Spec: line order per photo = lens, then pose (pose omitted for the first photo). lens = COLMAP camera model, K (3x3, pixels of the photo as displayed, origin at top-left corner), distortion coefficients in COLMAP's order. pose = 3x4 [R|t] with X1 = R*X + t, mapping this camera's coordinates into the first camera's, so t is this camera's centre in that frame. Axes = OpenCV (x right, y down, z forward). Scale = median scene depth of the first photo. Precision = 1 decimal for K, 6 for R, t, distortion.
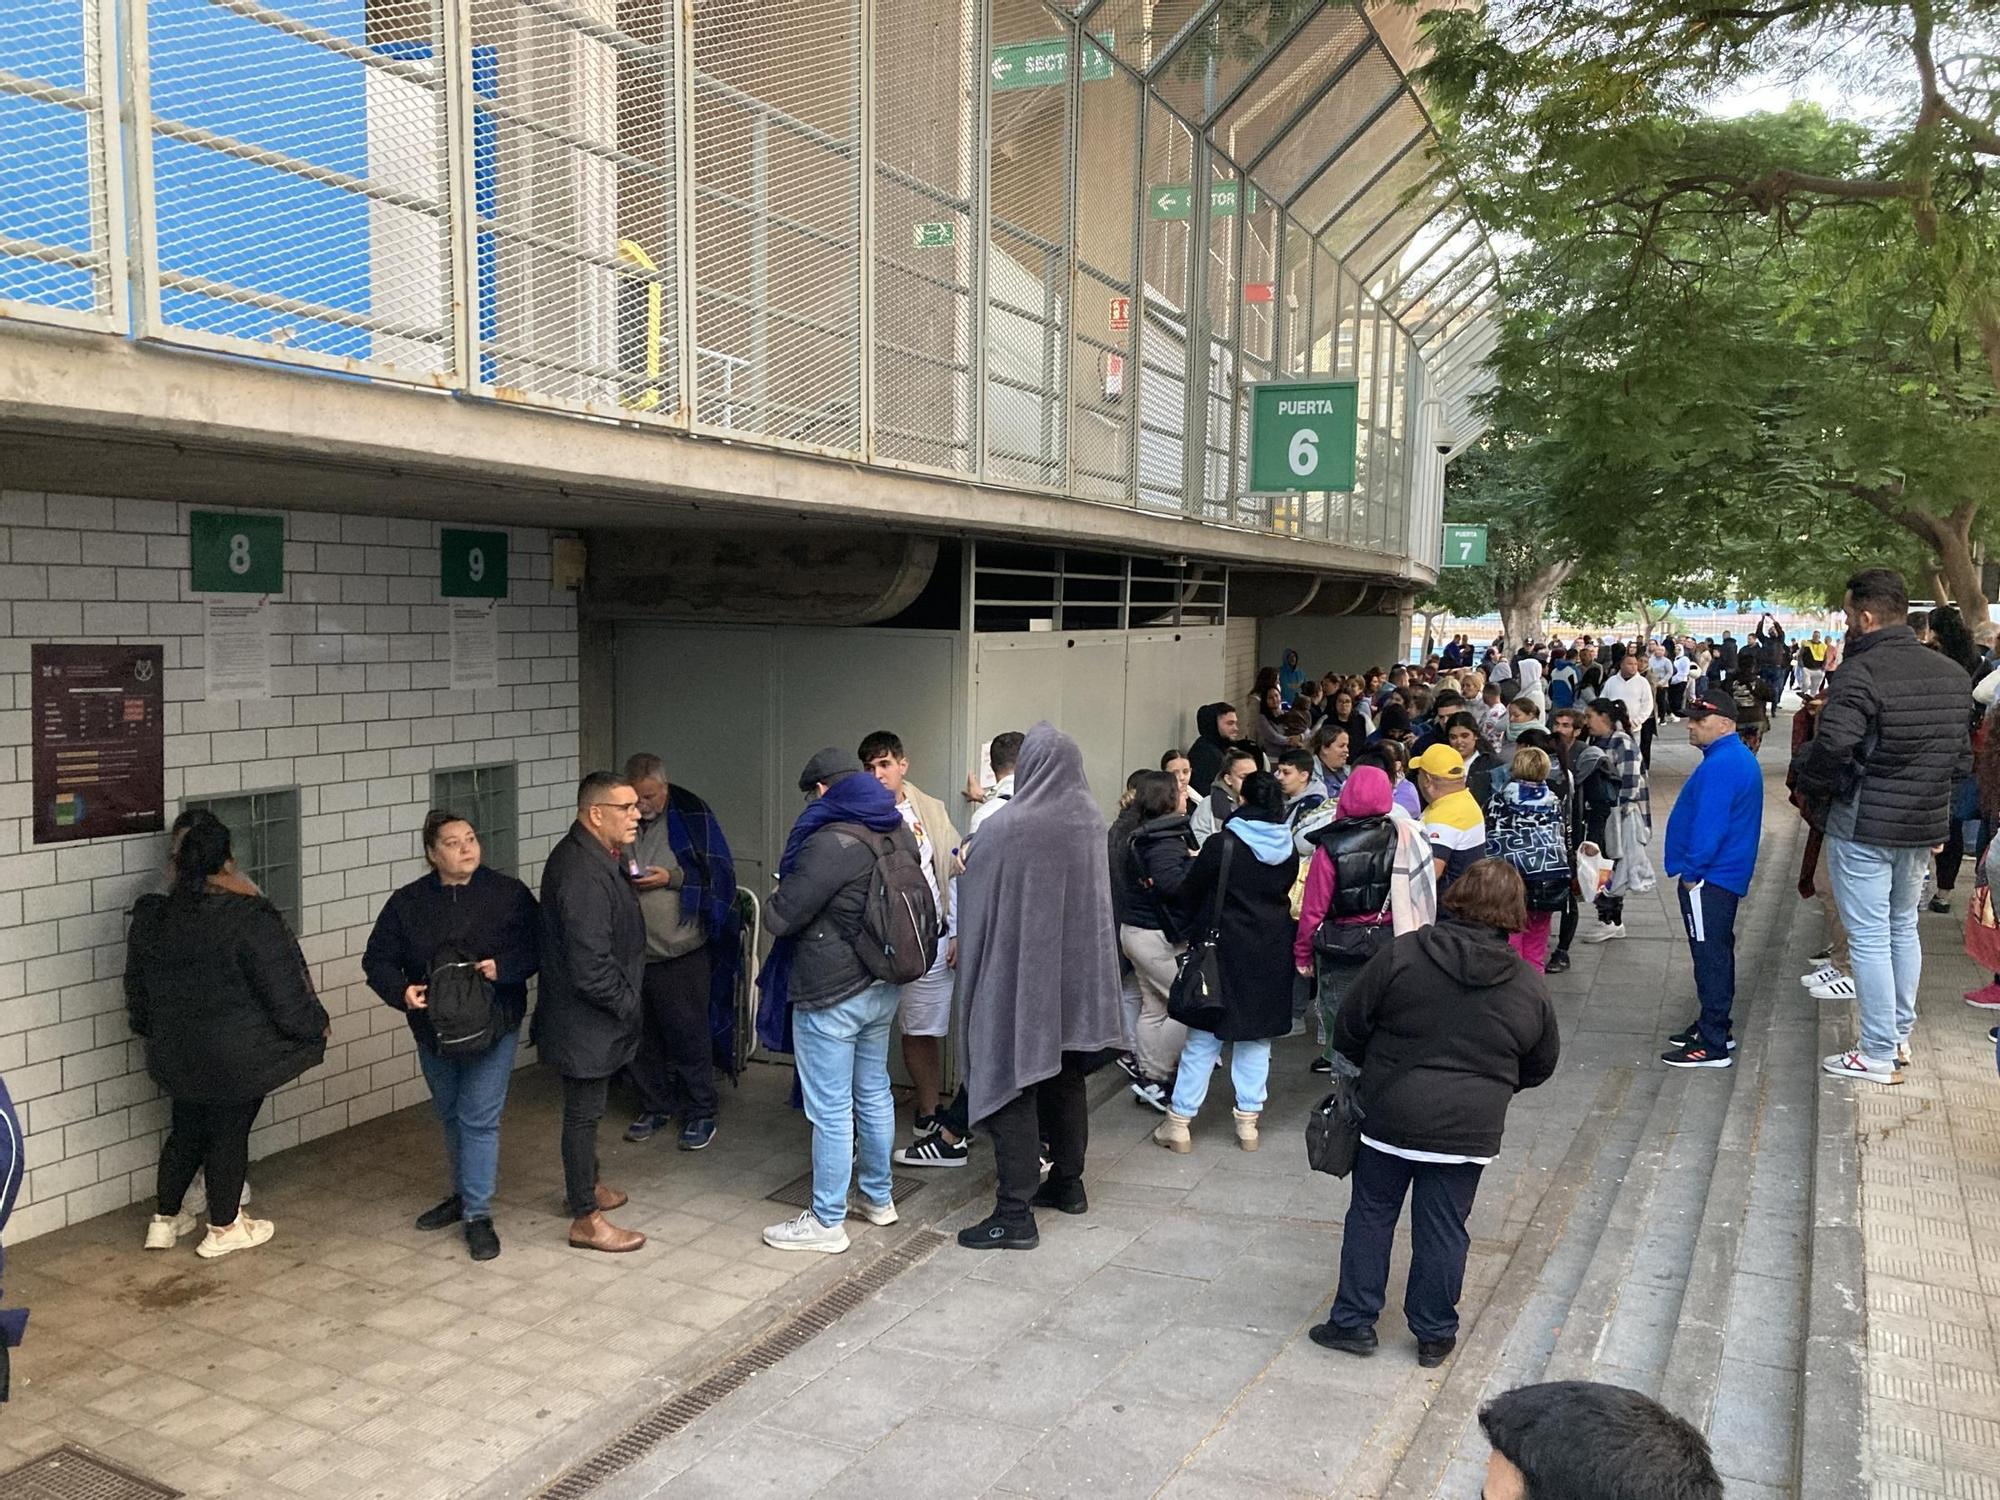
lens RADIAL K [[1634.2, 0, 1000.0], [0, 1634.2, 750.0], [0, 0, 1]] dist [0.056083, -0.082726]
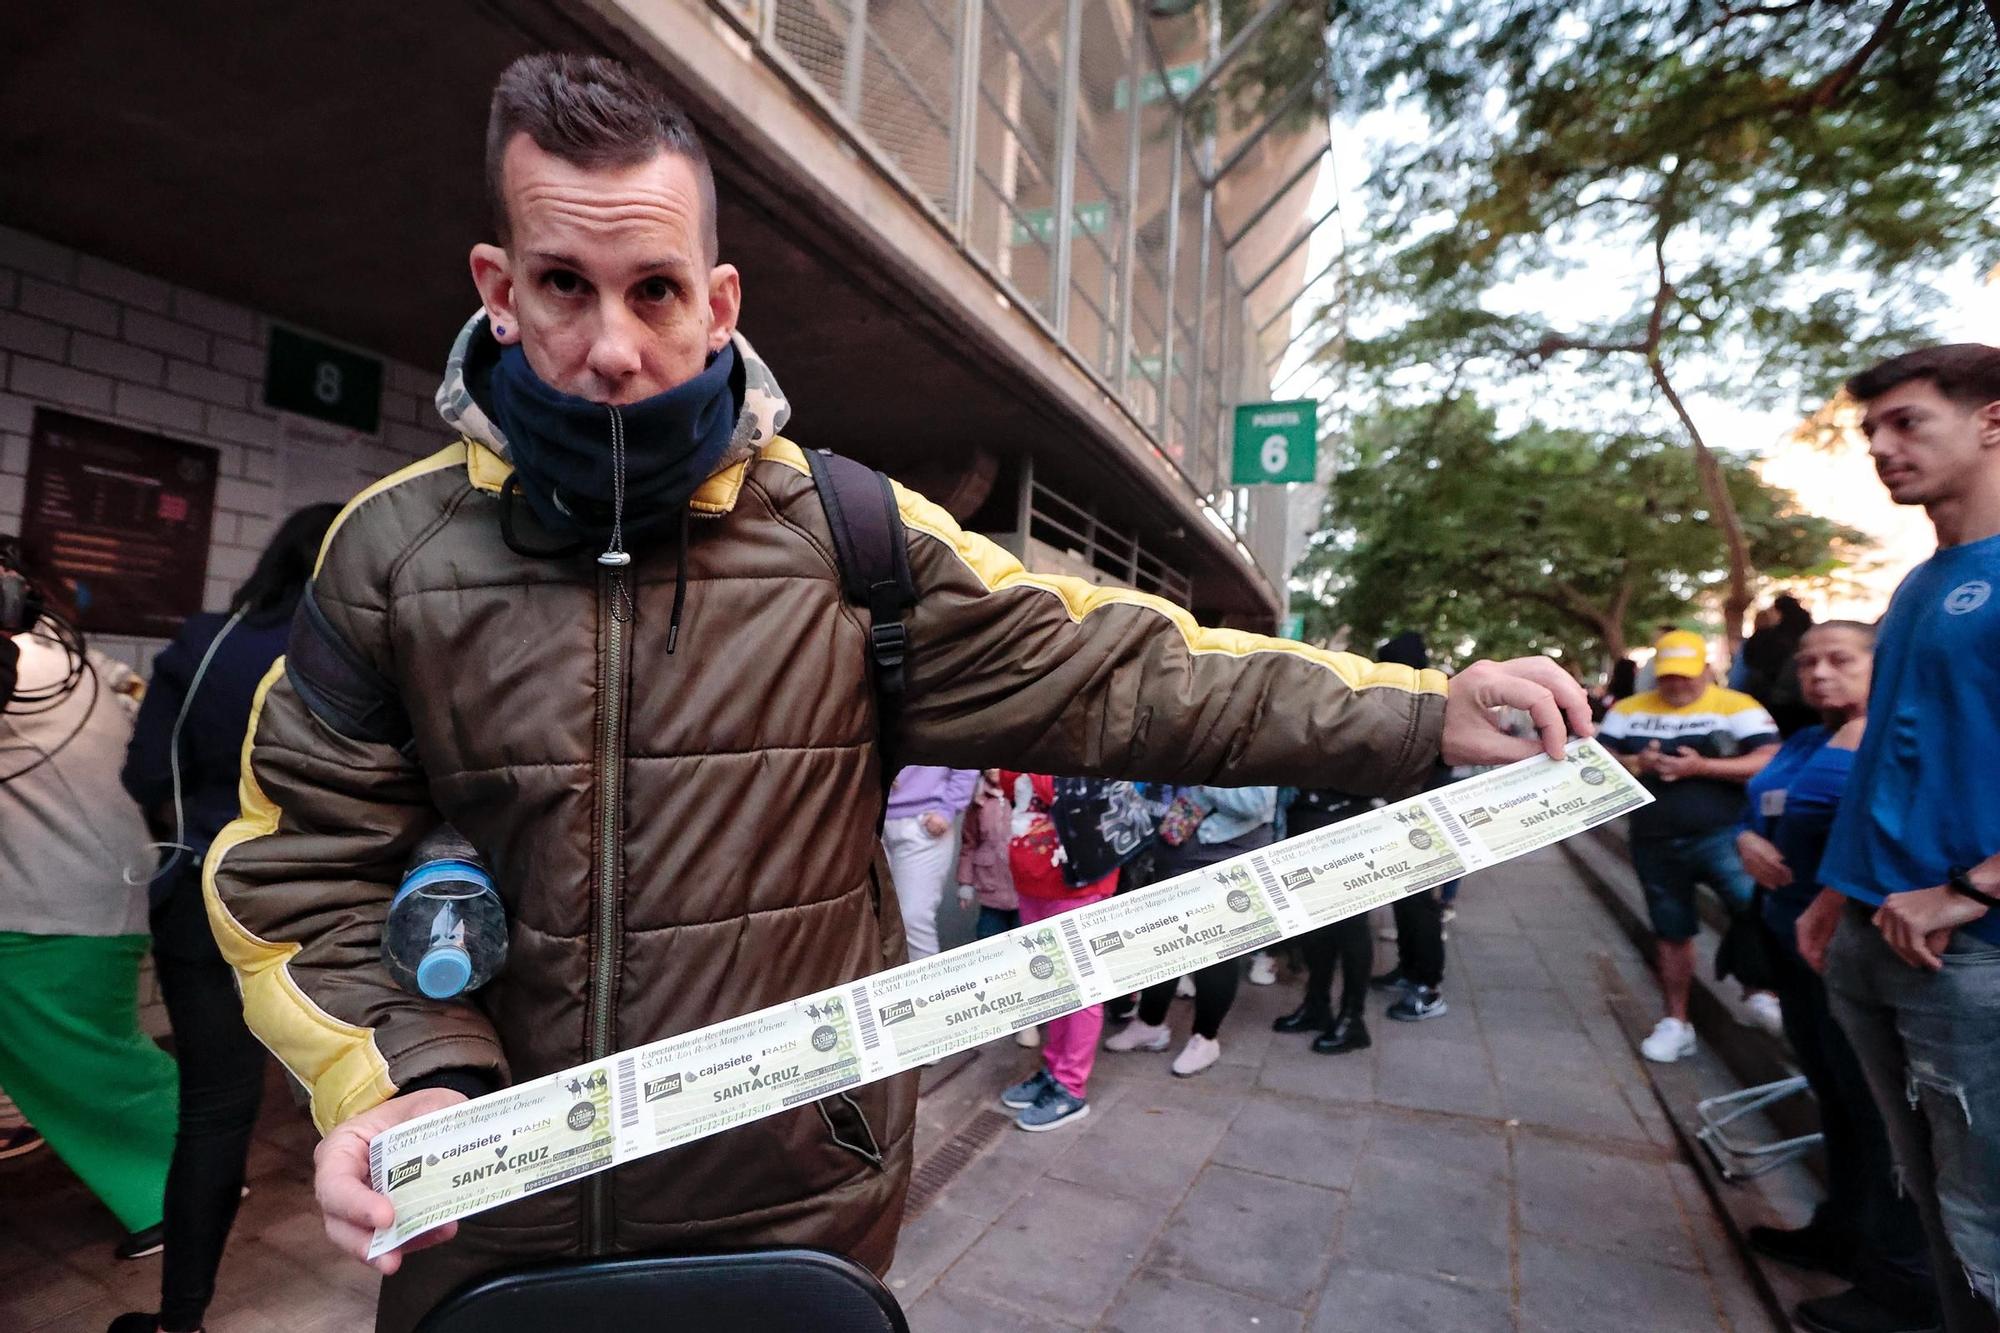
lens RADIAL K [[935.7, 0, 985.8], [0, 935.7, 664.8], [0, 0, 1]] dist [-0.004554, 0.000583]
pose [[0.999388, 0.032976, 0.011644, -0.046681], [-0.031276, 0.991756, -0.124262, 0.088056], [-0.015646, 0.123822, 0.992181, 0.355029]]
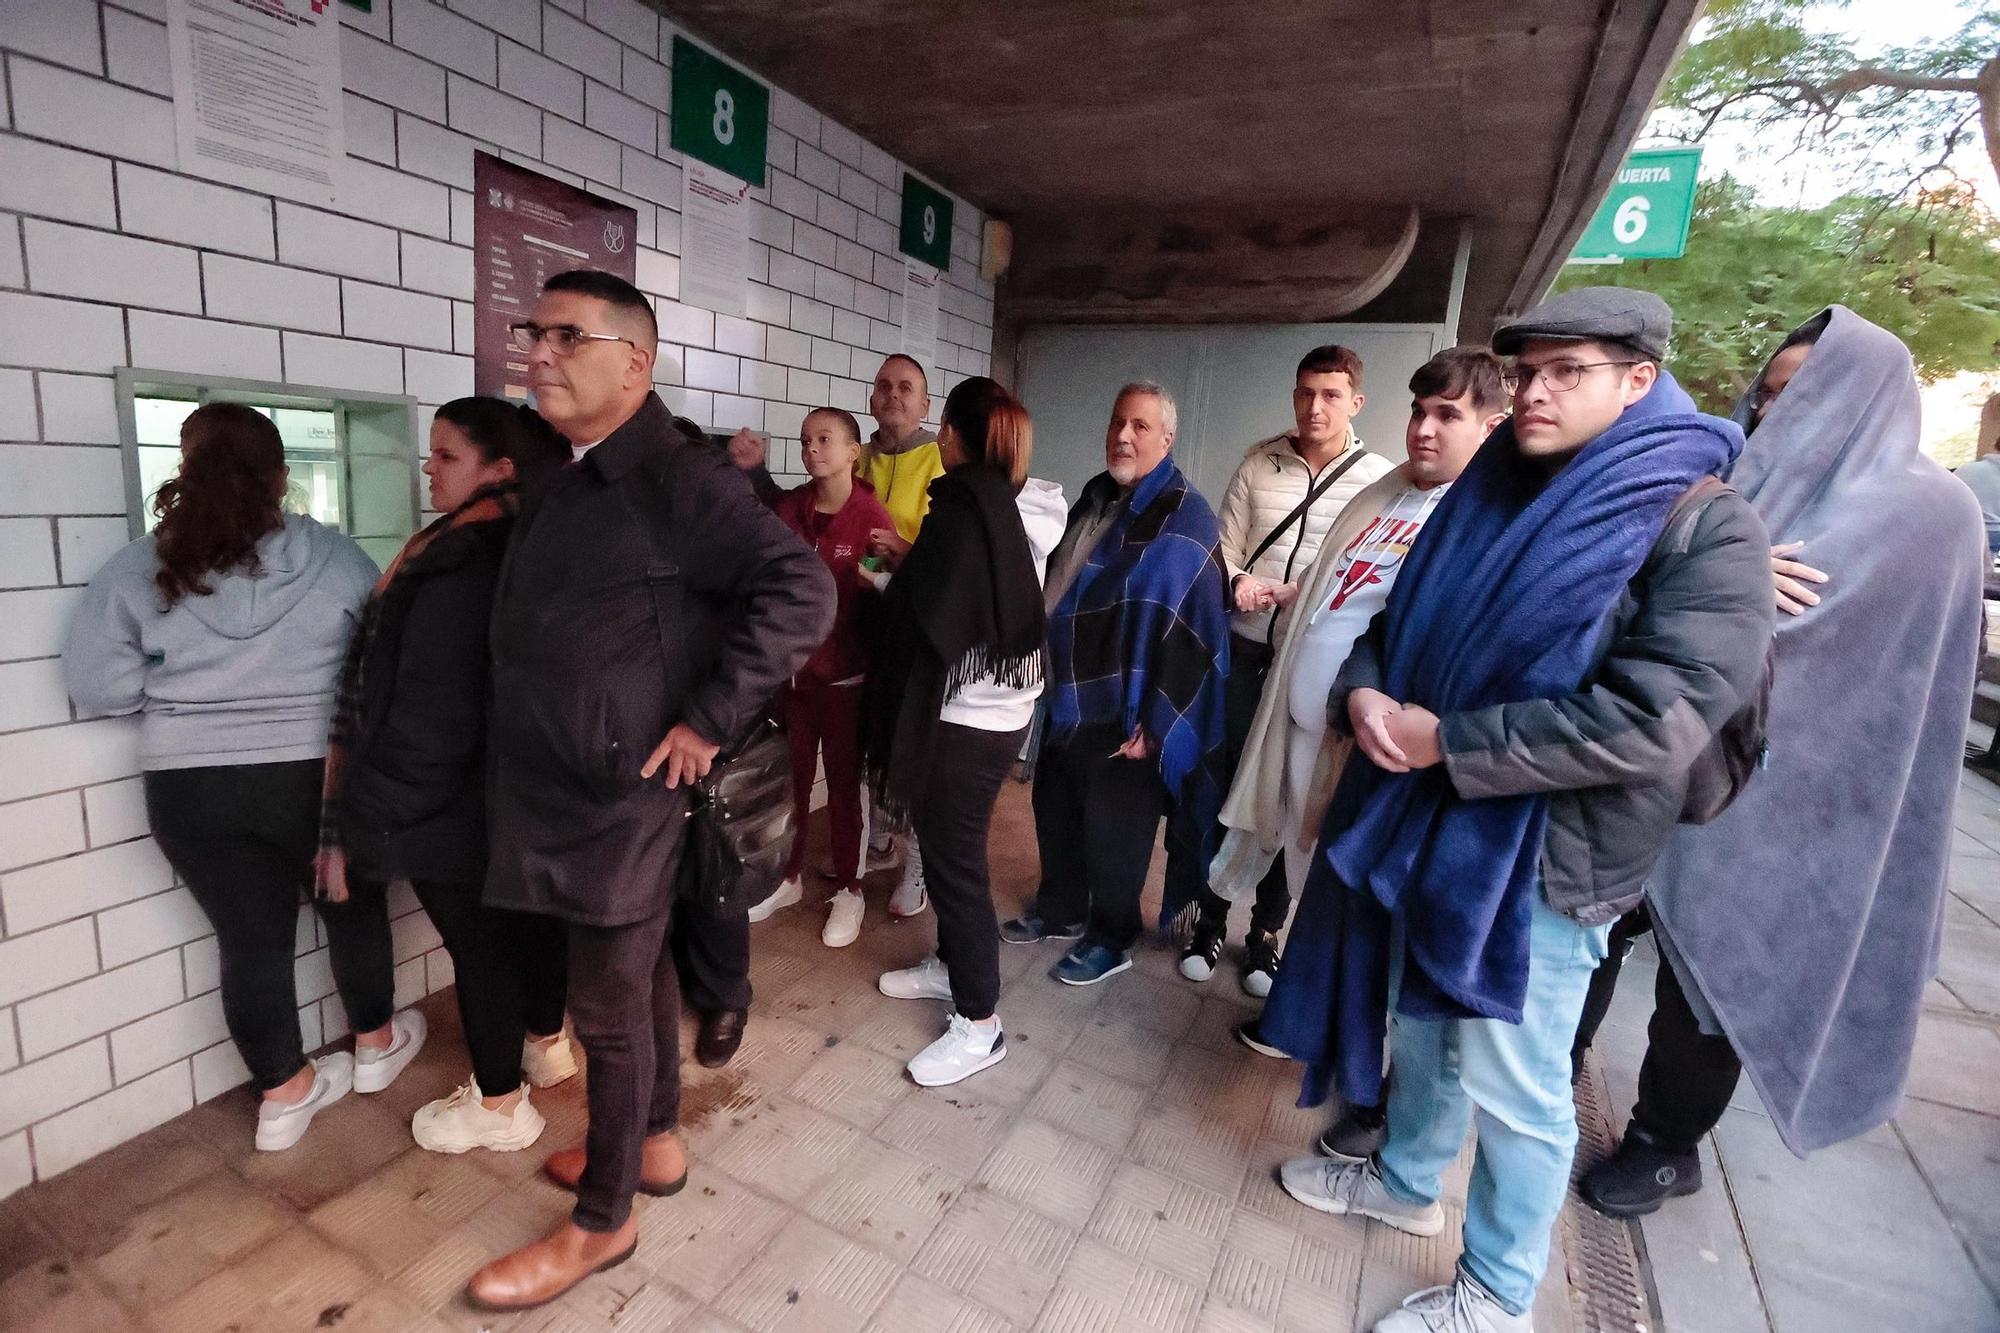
lens RADIAL K [[935.7, 0, 985.8], [0, 935.7, 664.8], [0, 0, 1]] dist [-0.004554, 0.000583]
pose [[0.998562, 0.053439, 0.004327, -0.256742], [-0.053573, 0.991392, 0.119466, 0.064807], [0.002095, -0.119526, 0.992829, 0.415154]]
